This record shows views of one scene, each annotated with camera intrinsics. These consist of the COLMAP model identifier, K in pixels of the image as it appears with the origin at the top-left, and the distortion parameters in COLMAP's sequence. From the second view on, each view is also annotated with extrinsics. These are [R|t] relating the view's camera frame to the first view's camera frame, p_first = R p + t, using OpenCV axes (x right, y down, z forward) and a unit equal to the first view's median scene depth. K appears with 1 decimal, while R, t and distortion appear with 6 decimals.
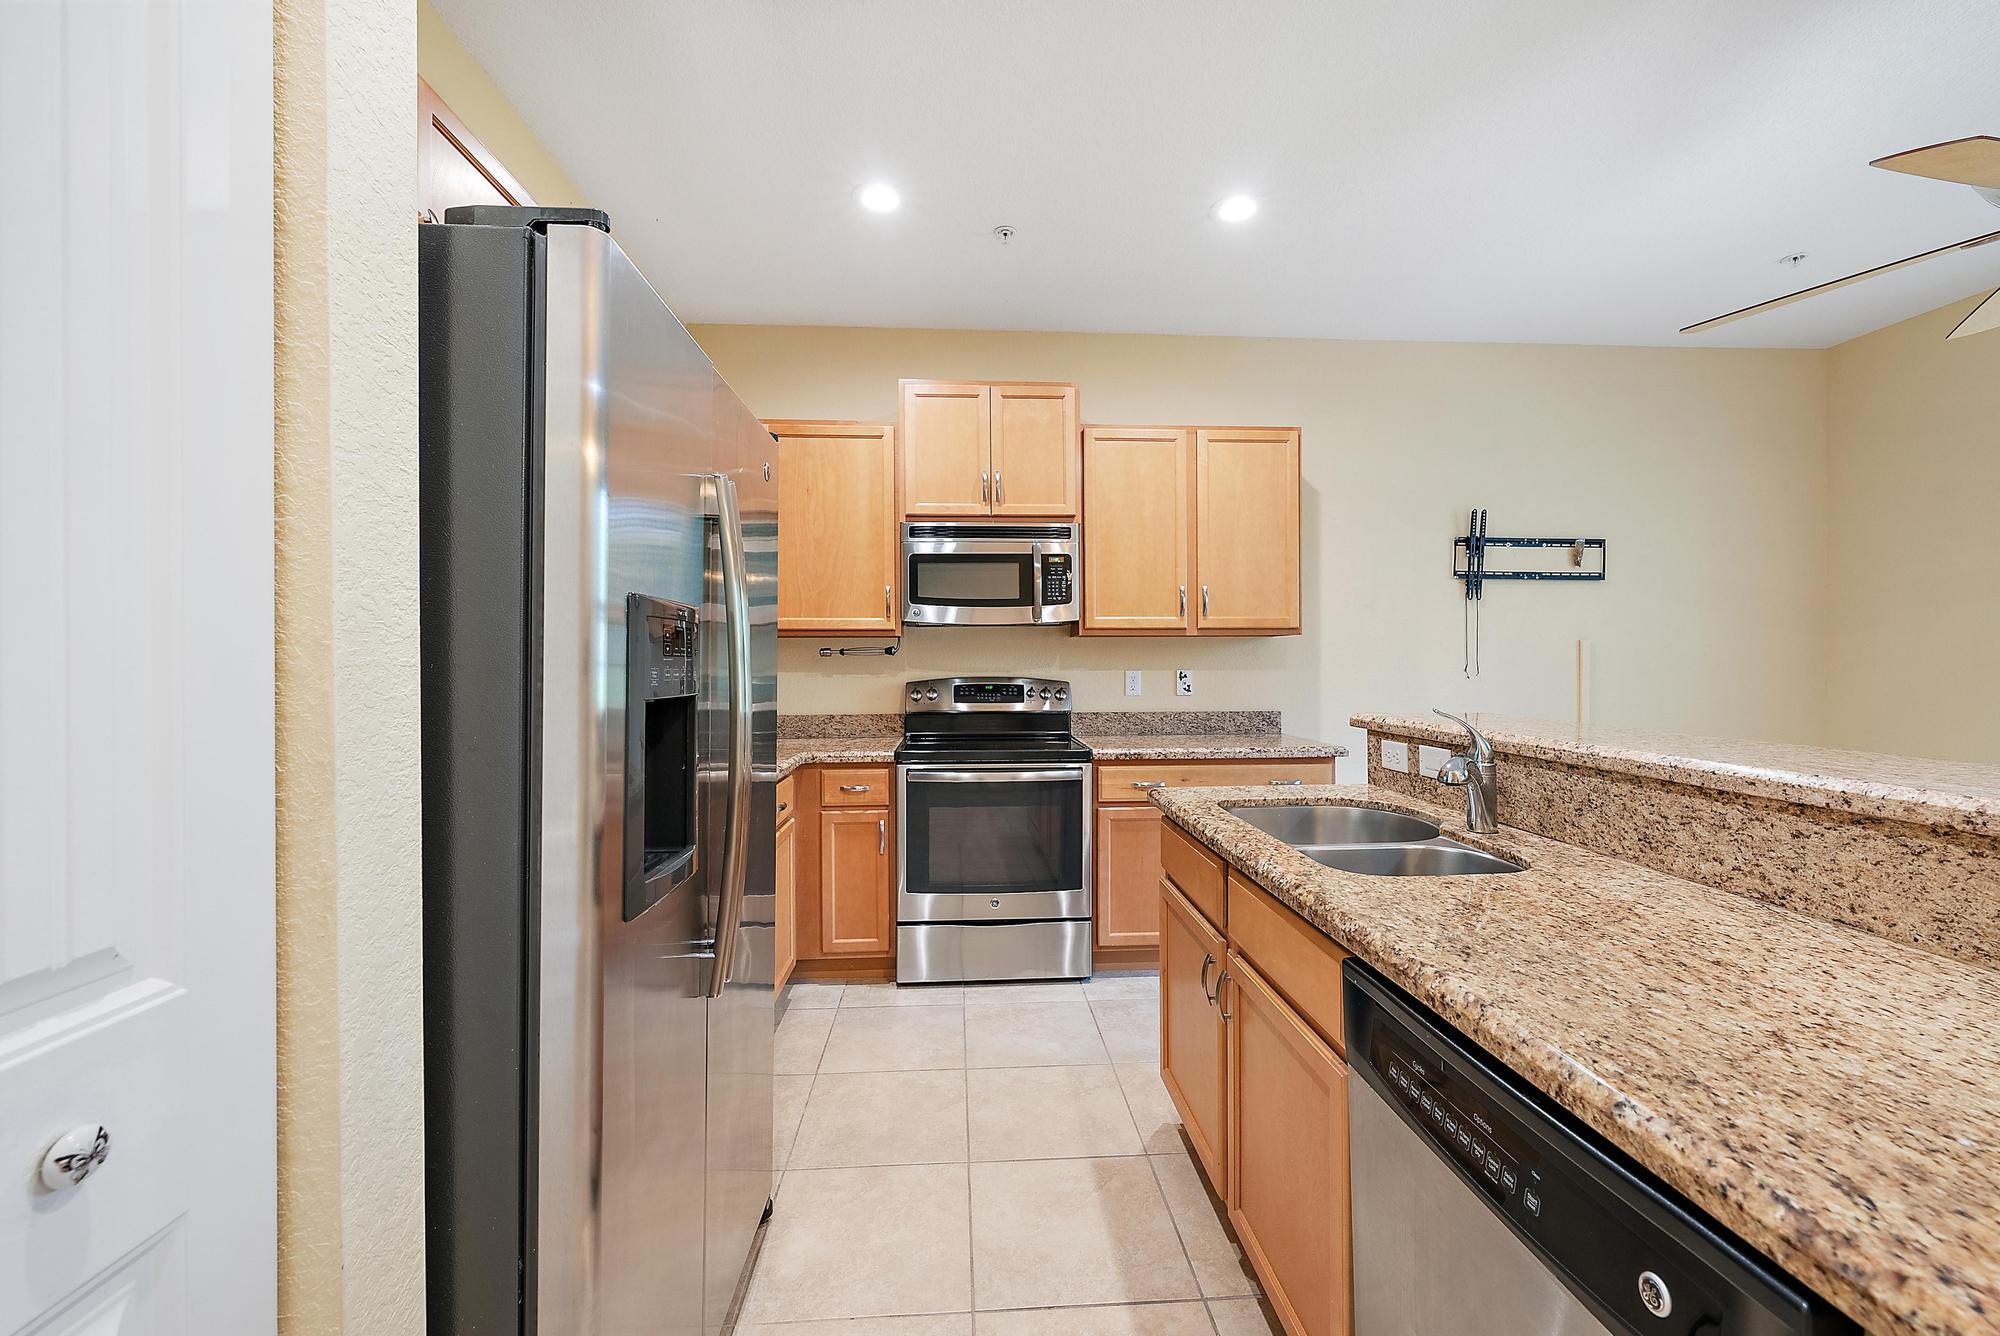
lens RADIAL K [[813.3, 0, 1003.5], [0, 813.3, 660.5], [0, 0, 1]] dist [-0.002290, -0.000874]
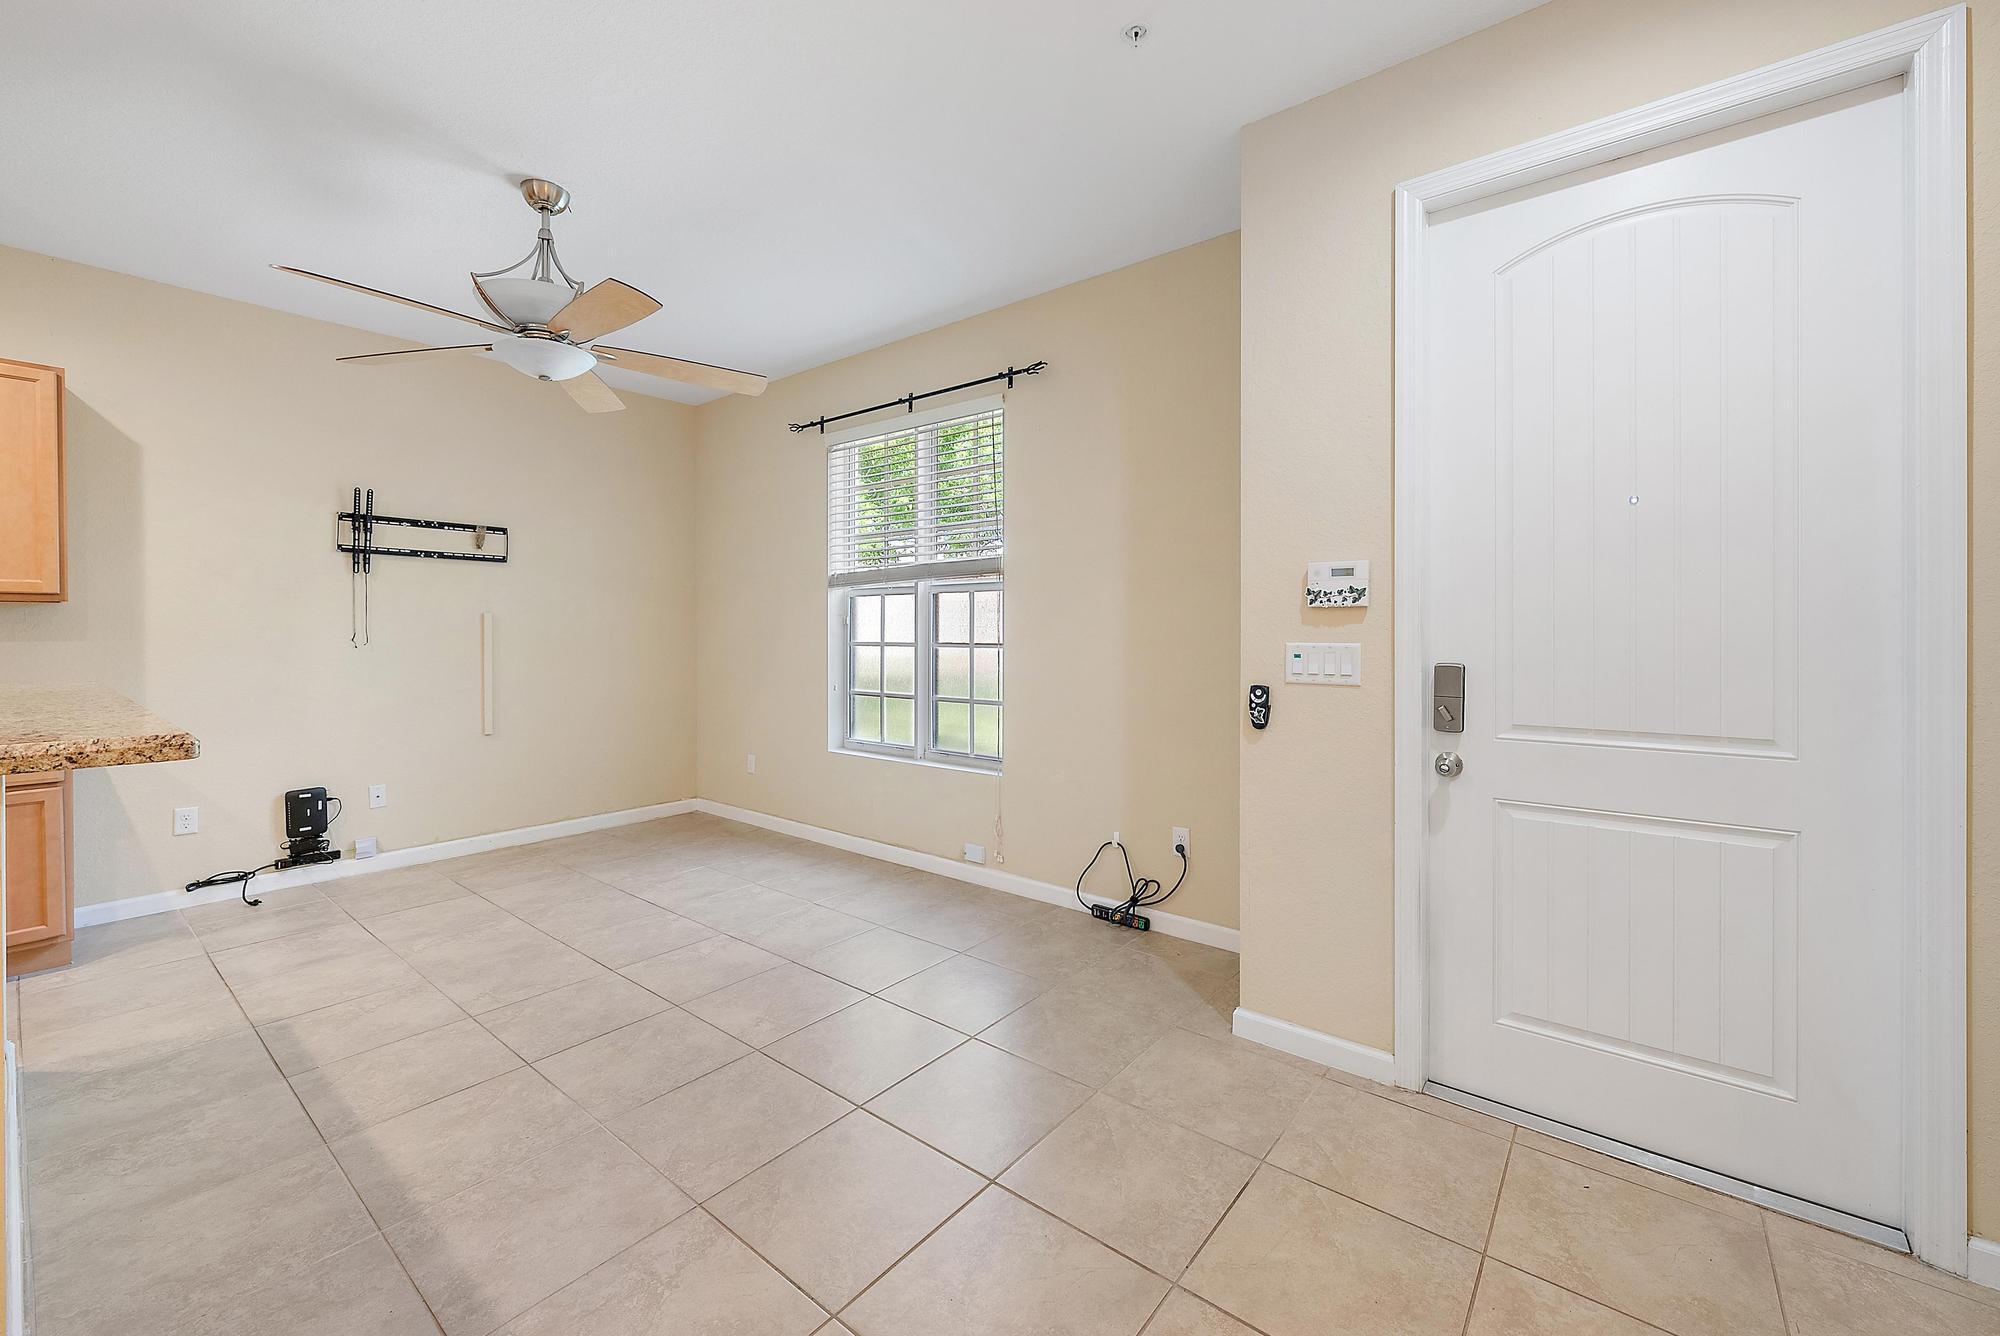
lens RADIAL K [[813.3, 0, 997.2], [0, 813.3, 646.4], [0, 0, 1]] dist [-0.002290, -0.000874]
pose [[0.677367, -0.010336, 0.735573, 0.357477], [-0.002064, 0.999871, 0.015950, 0.002091], [-0.735643, -0.012322, 0.677258, -0.322448]]
